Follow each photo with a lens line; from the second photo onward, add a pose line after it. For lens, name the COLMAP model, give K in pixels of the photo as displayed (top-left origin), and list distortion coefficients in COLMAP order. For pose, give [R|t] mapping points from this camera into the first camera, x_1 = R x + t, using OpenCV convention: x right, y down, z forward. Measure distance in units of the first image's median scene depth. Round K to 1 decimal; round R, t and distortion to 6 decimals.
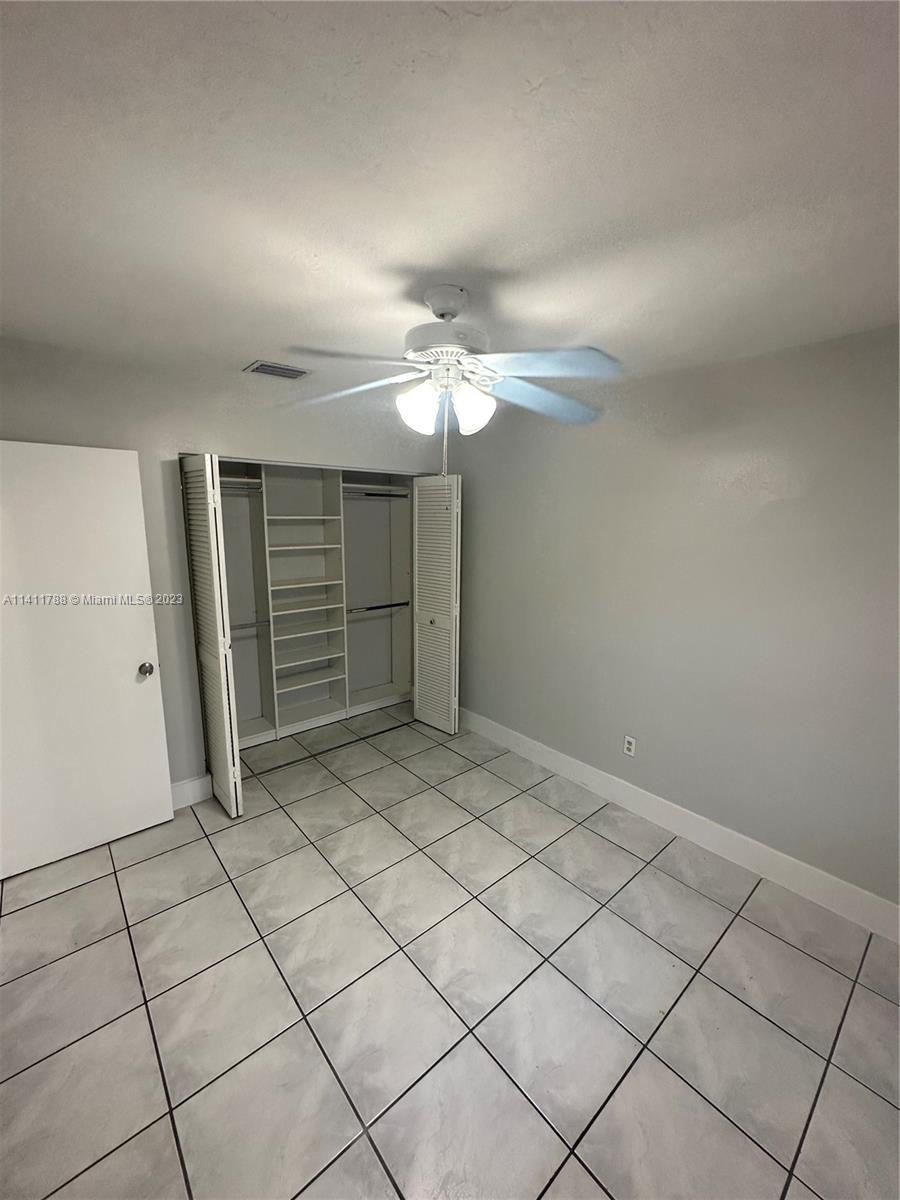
lens RADIAL K [[480.8, 0, 452.0], [0, 480.8, 596.6], [0, 0, 1]] dist [-0.002032, 0.000183]
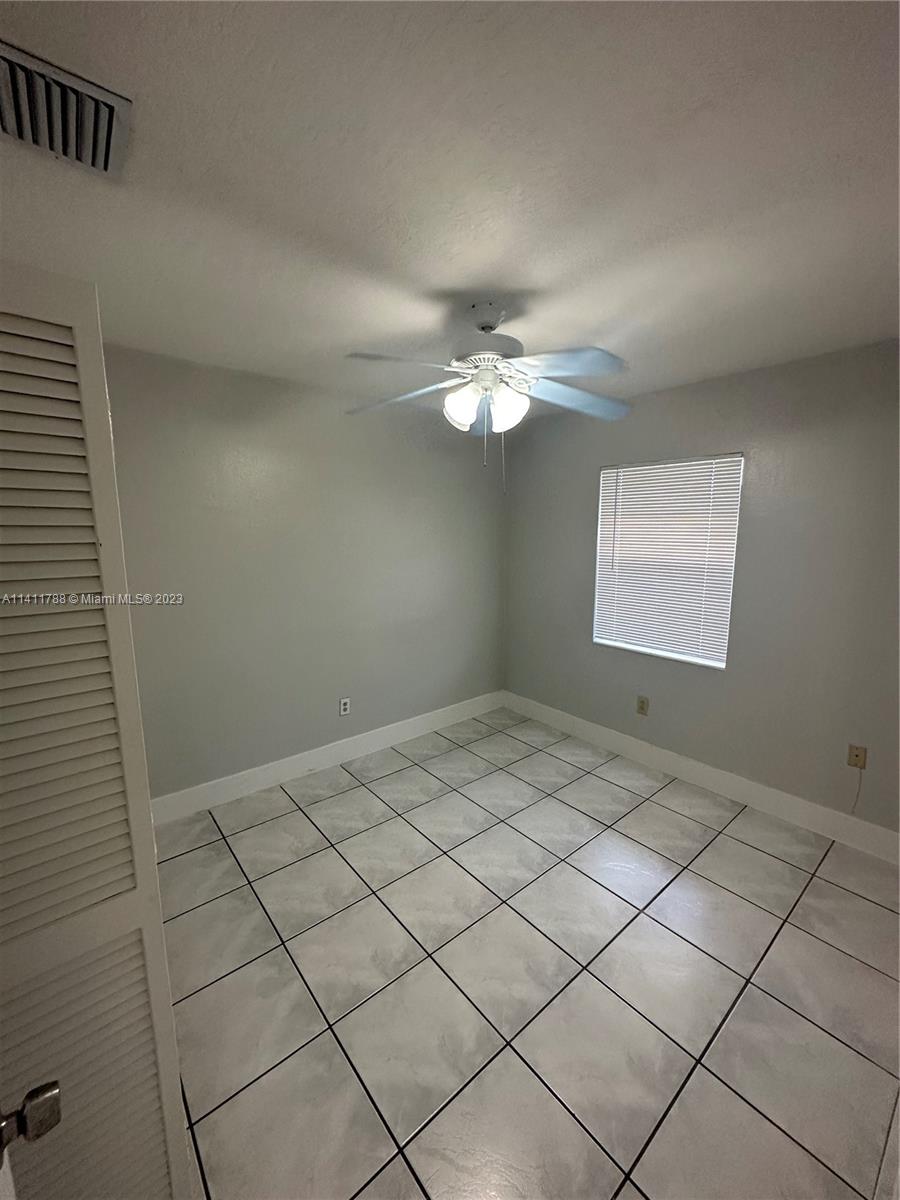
lens RADIAL K [[480.8, 0, 446.4], [0, 480.8, 597.1], [0, 0, 1]] dist [-0.002032, 0.000183]
pose [[0.015650, -0.159319, 0.987103, -0.845848], [0.162963, 0.974430, 0.154690, -0.101843], [-0.986508, 0.158441, 0.041213, 0.769494]]
